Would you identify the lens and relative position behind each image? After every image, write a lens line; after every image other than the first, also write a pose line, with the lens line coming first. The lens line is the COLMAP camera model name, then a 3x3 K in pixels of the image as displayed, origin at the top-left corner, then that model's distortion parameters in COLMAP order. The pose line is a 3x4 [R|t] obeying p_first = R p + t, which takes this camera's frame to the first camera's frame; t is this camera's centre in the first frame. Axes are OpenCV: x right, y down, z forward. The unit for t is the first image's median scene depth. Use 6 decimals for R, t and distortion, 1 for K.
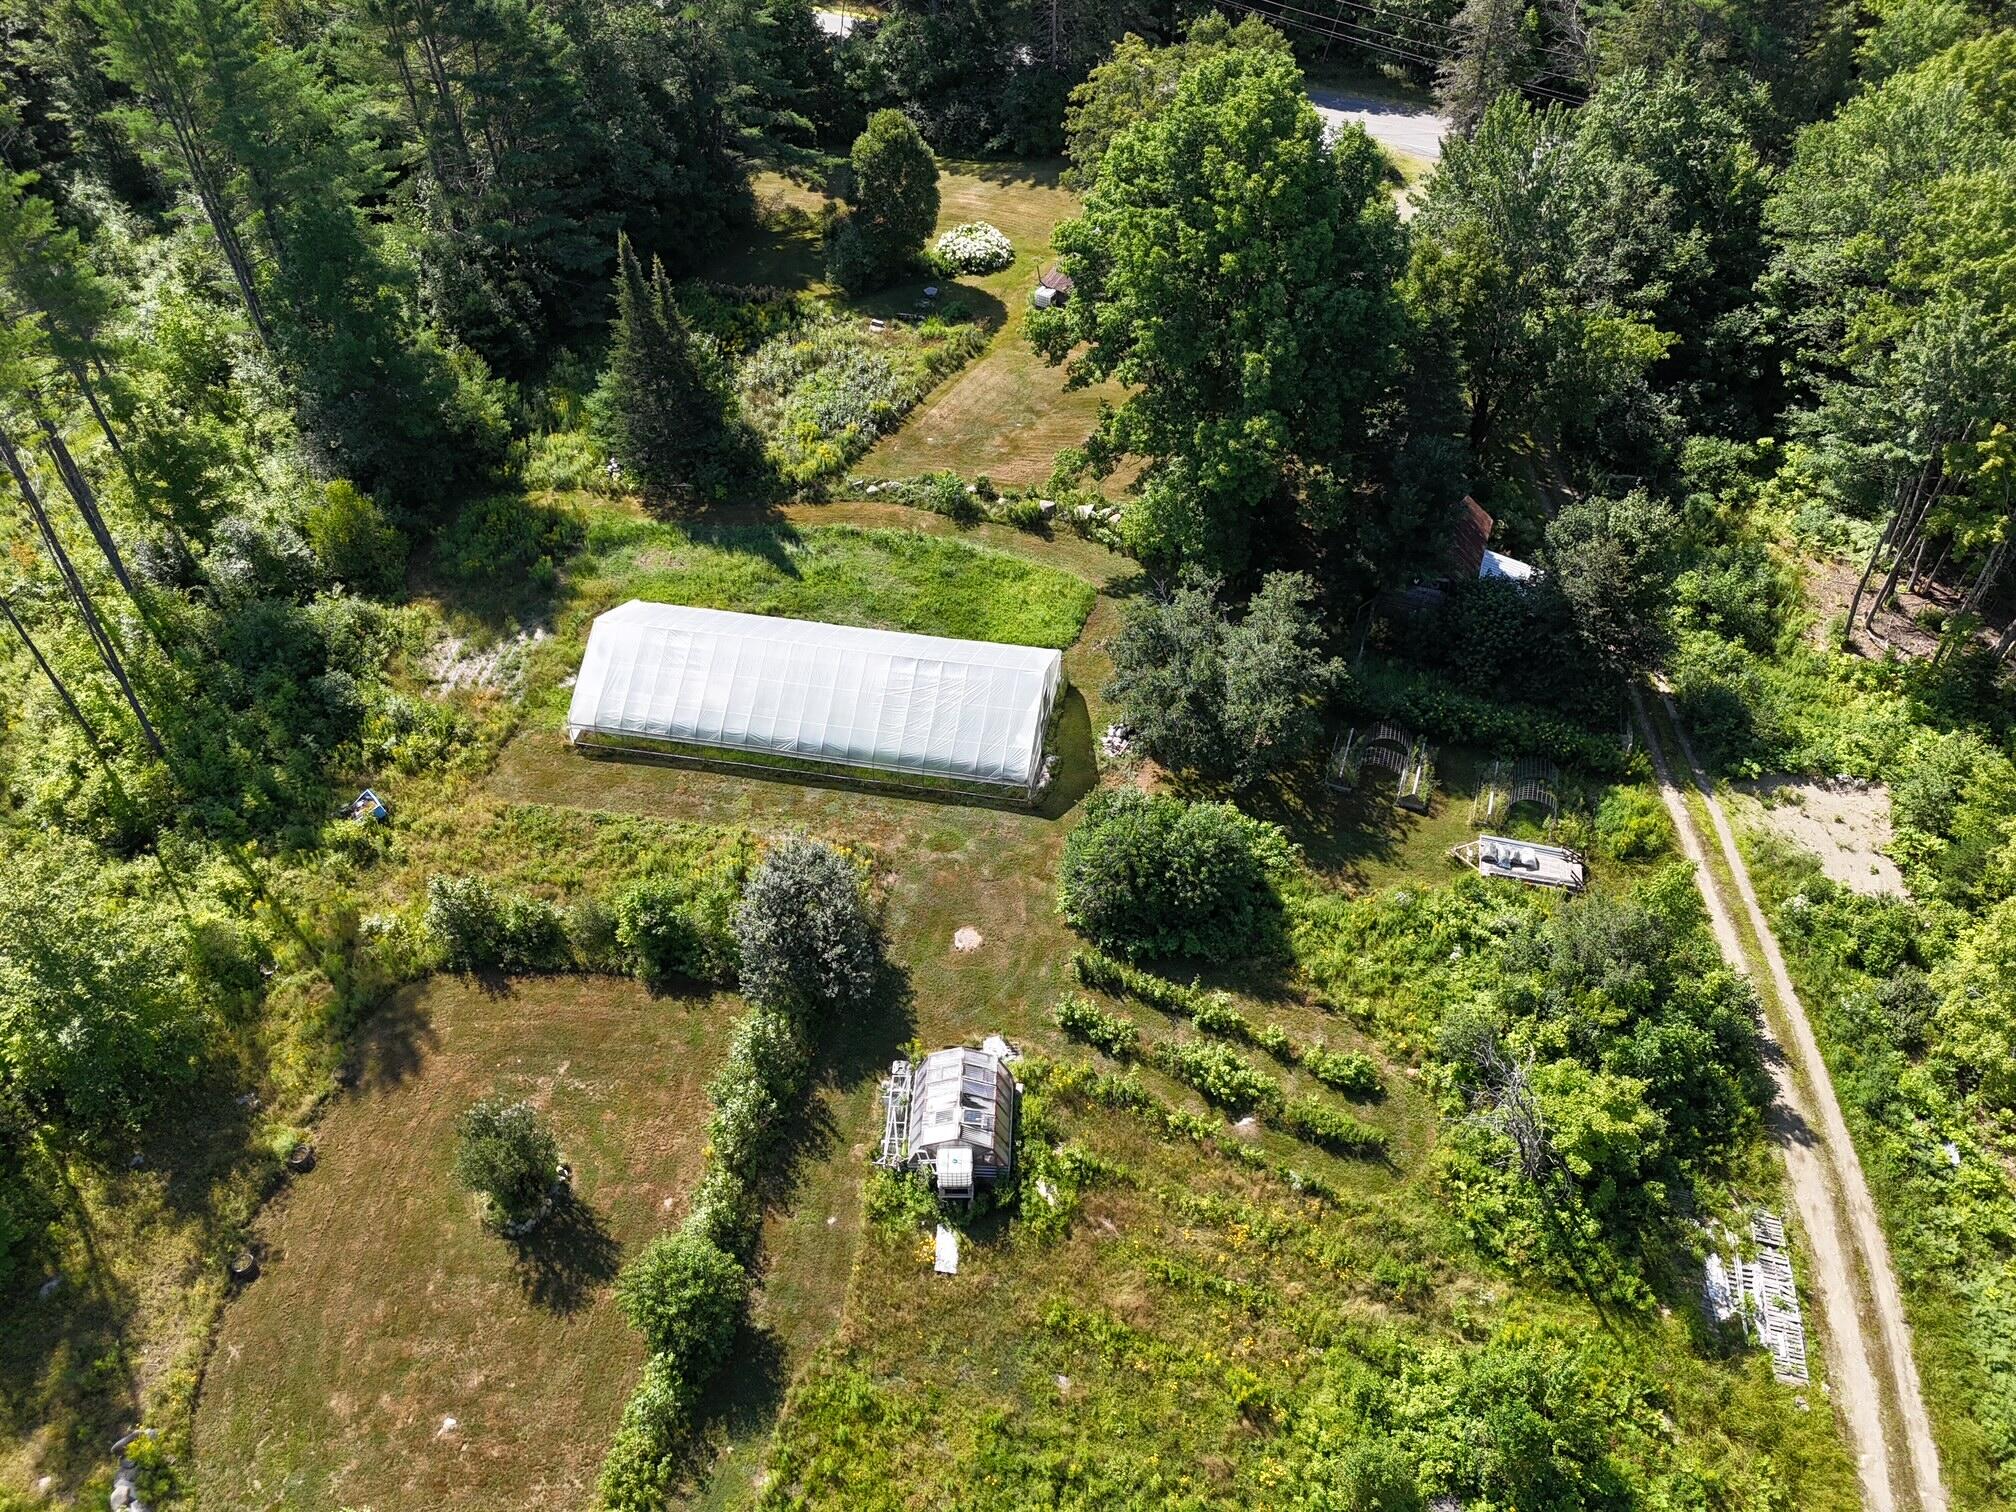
lens RADIAL K [[1484.1, 0, 1005.4], [0, 1484.1, 754.1], [0, 0, 1]] dist [0.065783, -0.060218]
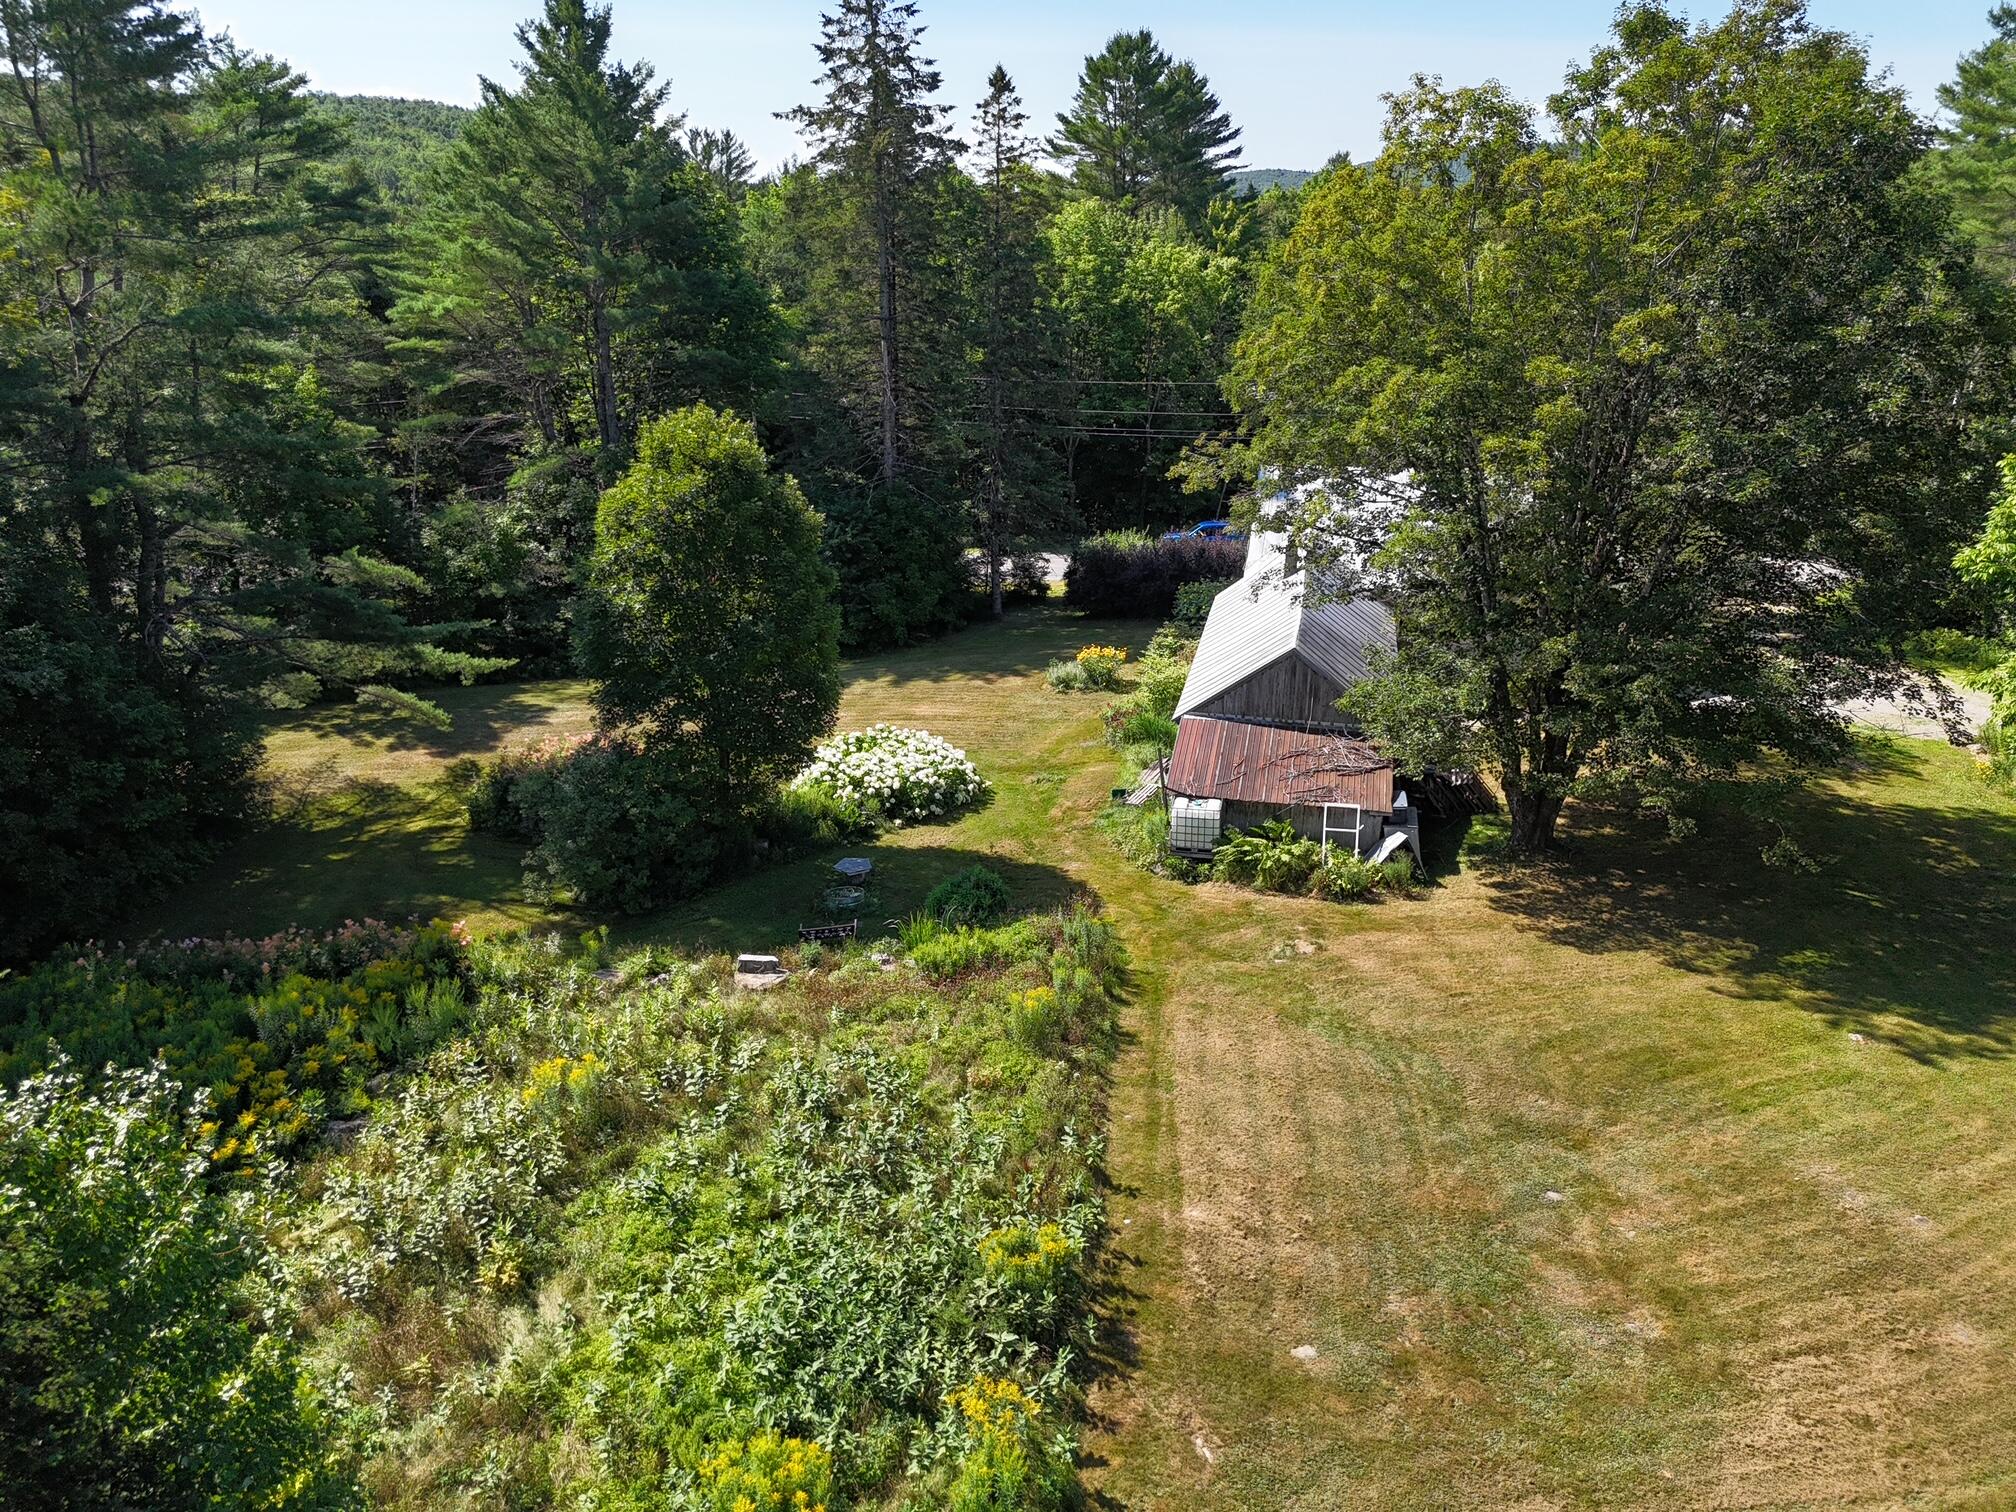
lens RADIAL K [[1484.1, 0, 1008.5], [0, 1484.1, 752.7], [0, 0, 1]] dist [0.065783, -0.060218]
pose [[0.931361, -0.117914, 0.344474, -0.211386], [0.258847, 0.879796, -0.398694, -0.289110], [-0.256055, 0.460494, 0.849930, 1.068652]]
